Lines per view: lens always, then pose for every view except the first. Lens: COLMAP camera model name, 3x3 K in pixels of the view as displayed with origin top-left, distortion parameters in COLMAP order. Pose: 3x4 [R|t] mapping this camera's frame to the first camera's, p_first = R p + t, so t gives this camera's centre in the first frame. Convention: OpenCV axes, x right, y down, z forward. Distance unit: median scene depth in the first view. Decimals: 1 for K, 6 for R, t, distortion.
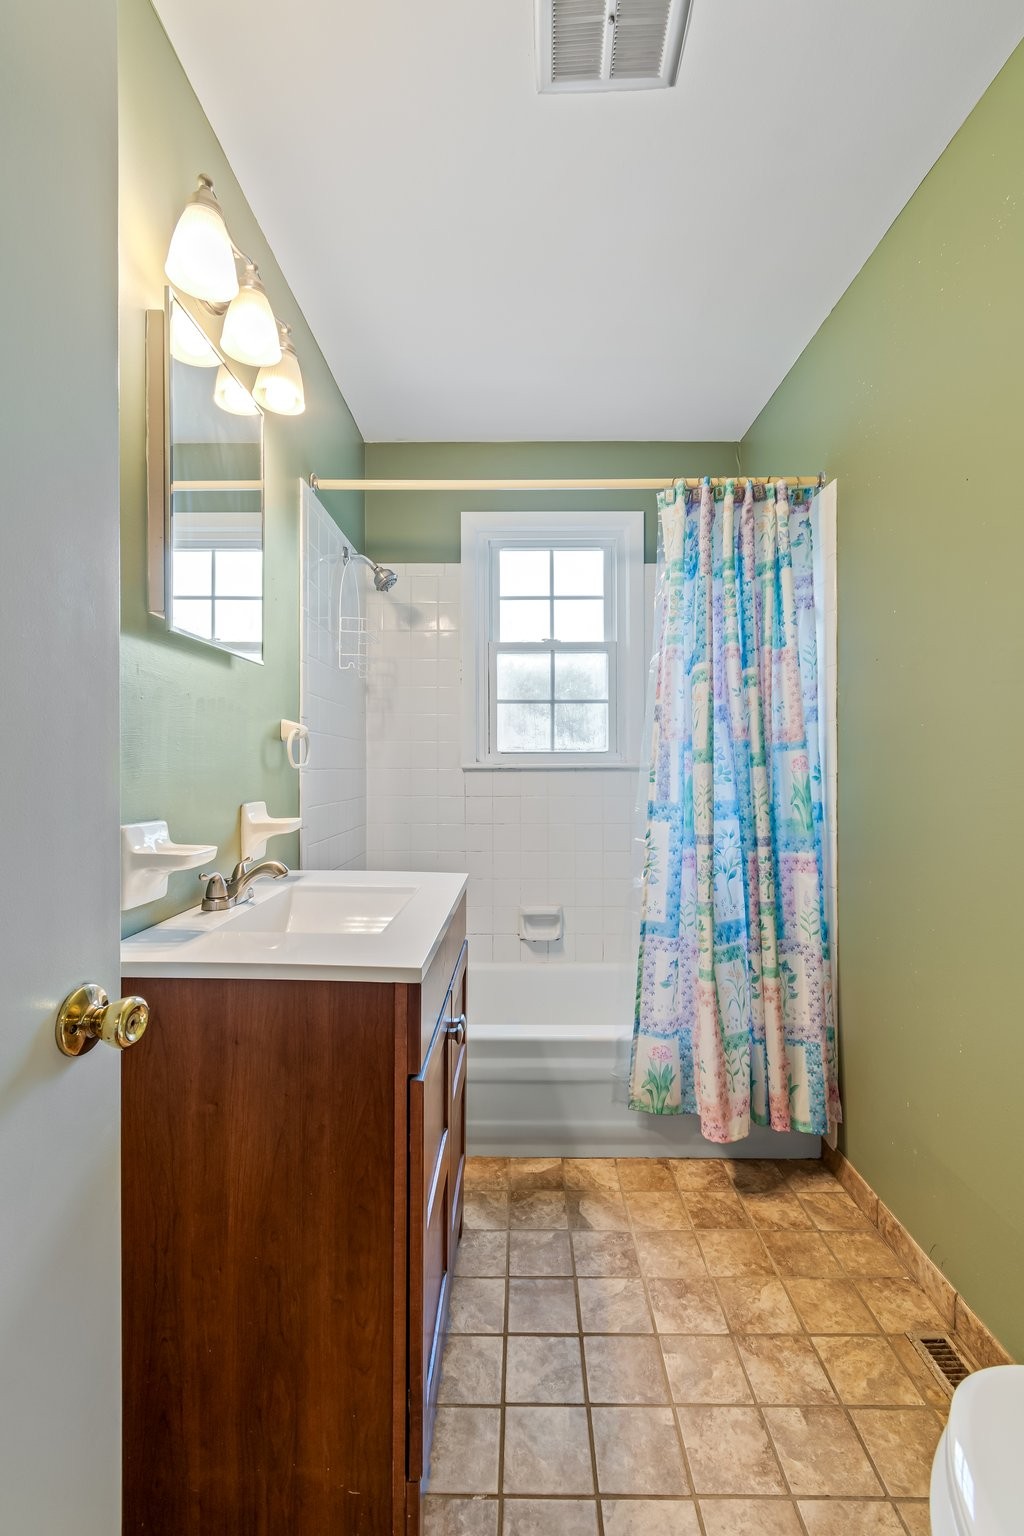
lens RADIAL K [[677.5, 0, 512.0], [0, 677.5, 768.0], [0, 0, 1]] dist [0.001985, -0.000314]
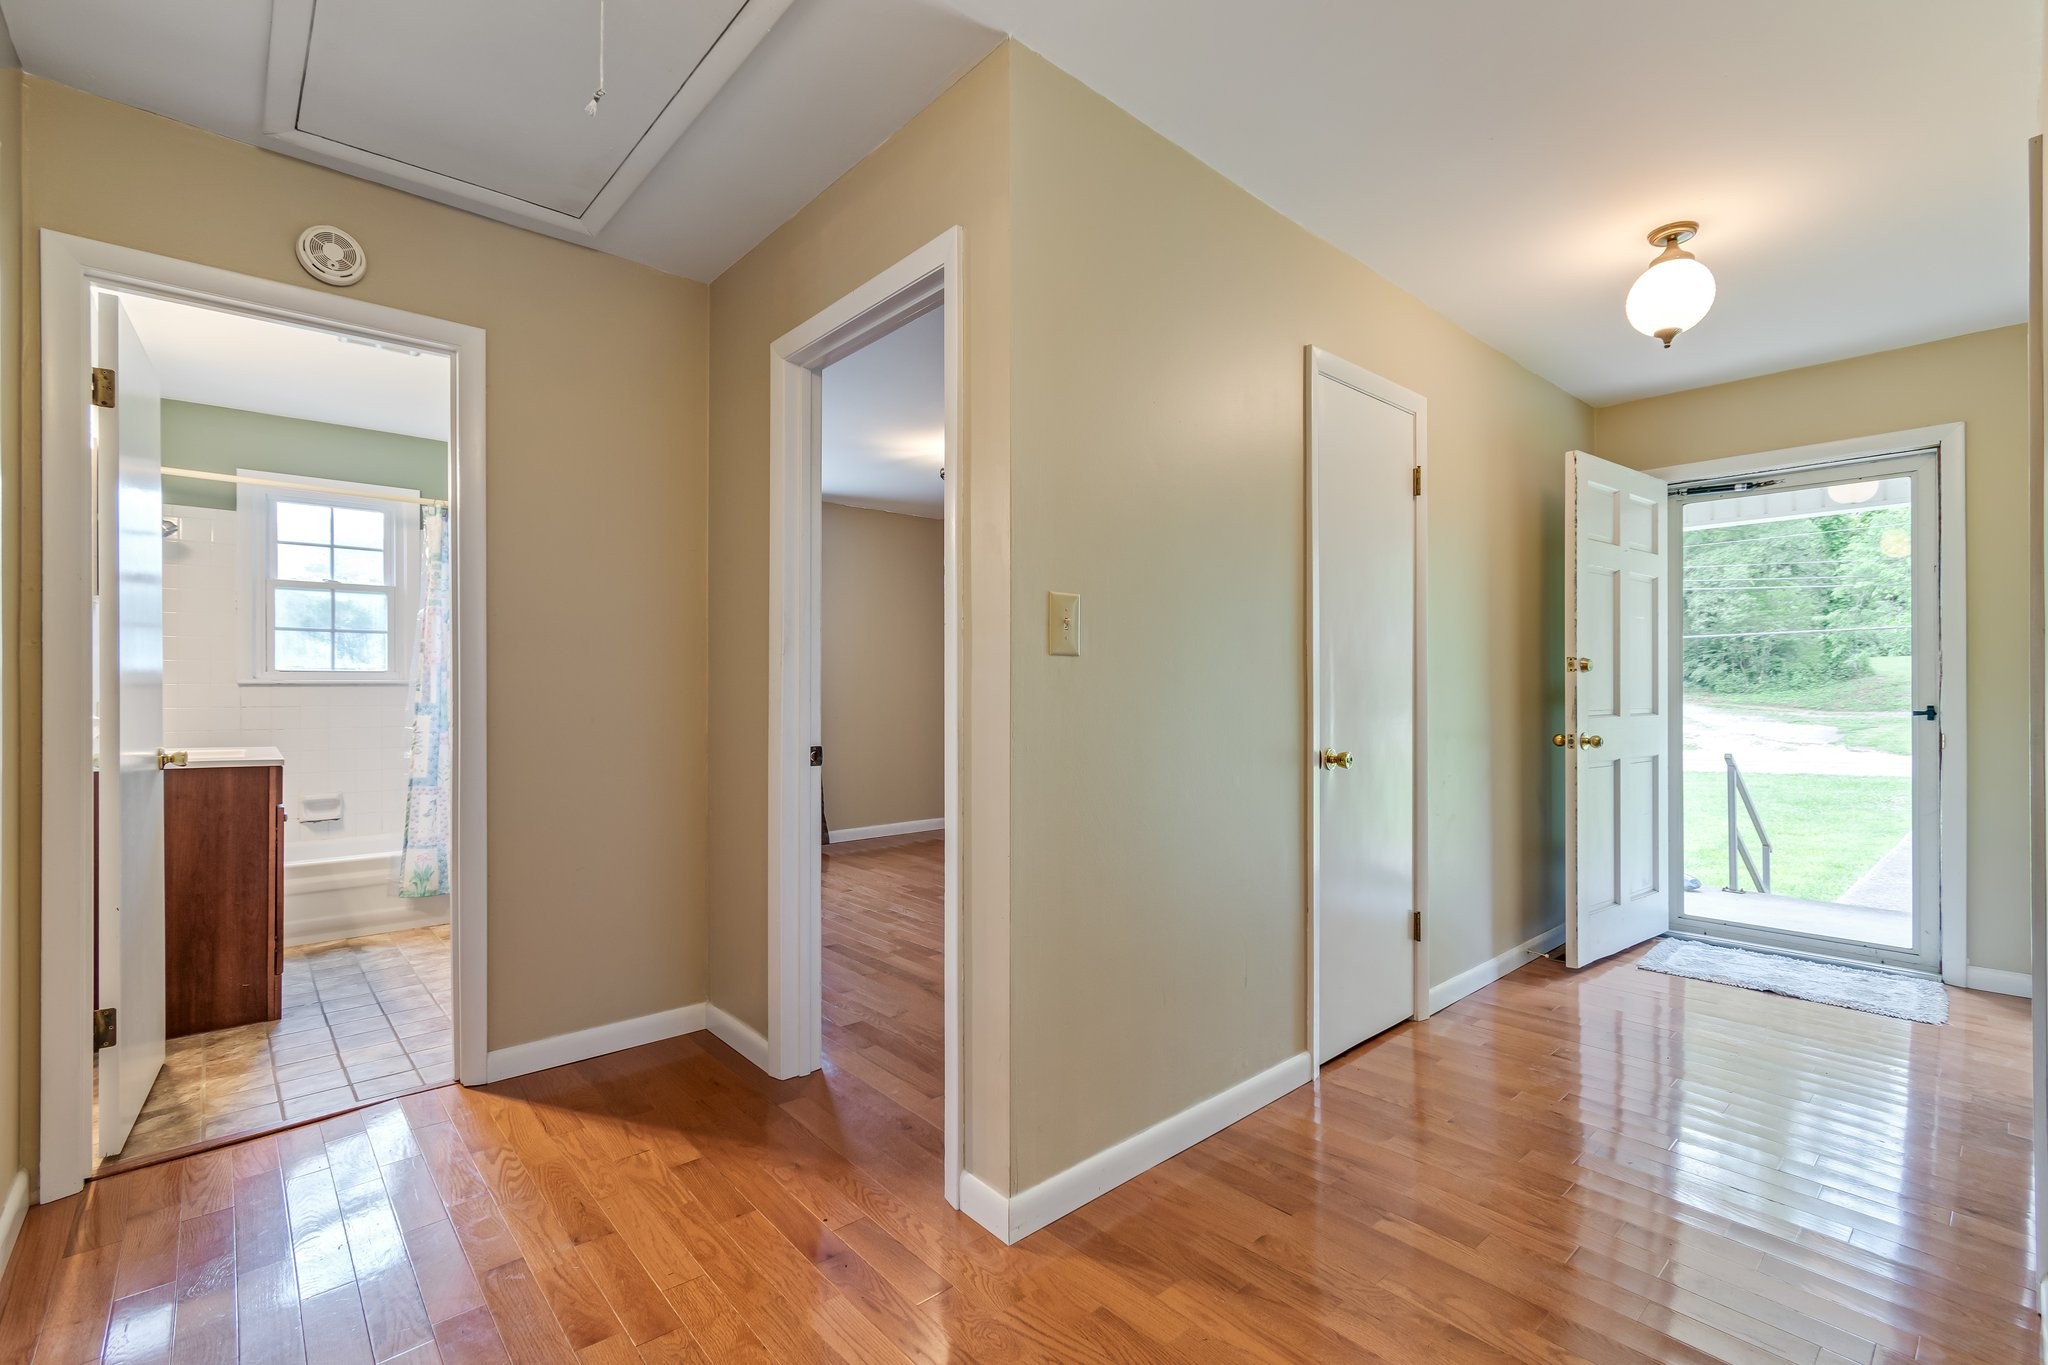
lens RADIAL K [[903.3, 0, 1026.8], [0, 903.3, 686.3], [0, 0, 1]] dist [0.001985, -0.000314]
pose [[0.735844, 0.002968, 0.677144, -0.177705], [0.004776, 0.999943, -0.009572, 0.037399], [-0.677134, 0.010277, 0.735788, -1.521943]]
